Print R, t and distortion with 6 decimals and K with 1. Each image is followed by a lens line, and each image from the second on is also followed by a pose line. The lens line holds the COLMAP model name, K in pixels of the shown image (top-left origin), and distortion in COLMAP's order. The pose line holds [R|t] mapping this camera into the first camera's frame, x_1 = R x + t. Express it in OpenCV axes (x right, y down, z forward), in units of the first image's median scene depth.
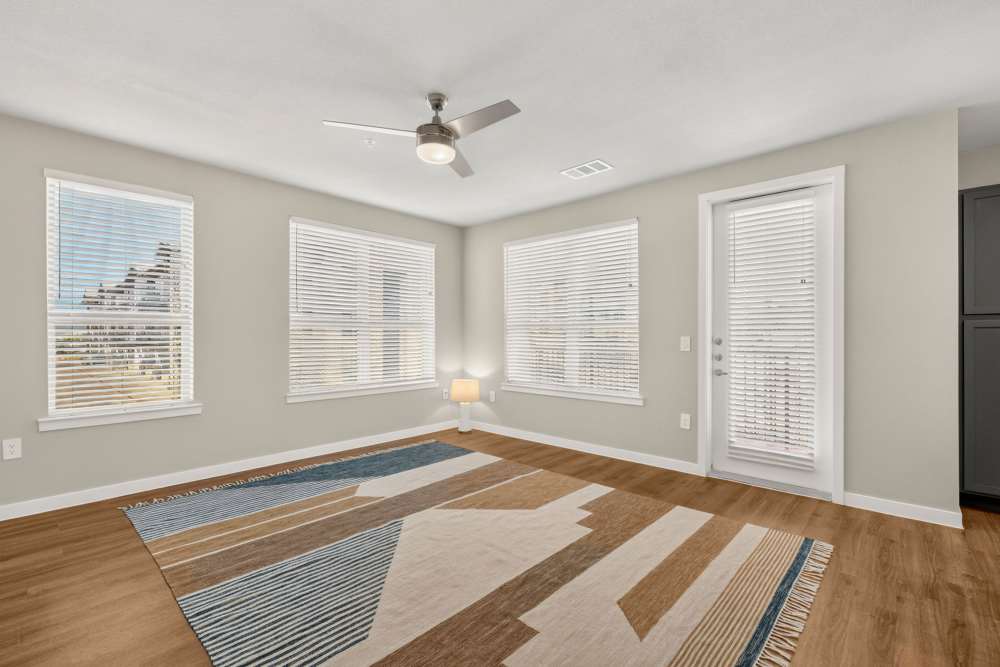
lens RADIAL K [[438.8, 0, 506.6], [0, 438.8, 333.3], [0, 0, 1]] dist [0.004161, 0.000525]
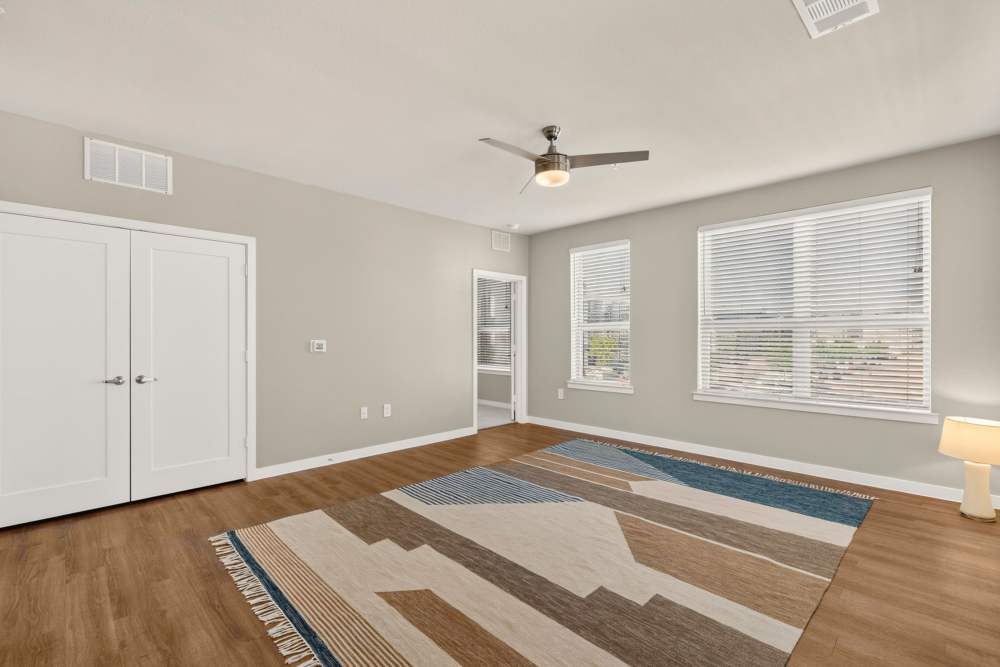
lens RADIAL K [[438.8, 0, 506.4], [0, 438.8, 334.7], [0, 0, 1]] dist [0.004161, 0.000525]
pose [[-0.041481, -0.006796, -0.999116, 0.800806], [0.003055, 0.999971, -0.006929, 0.004774], [0.999135, -0.003340, -0.041459, 0.757666]]
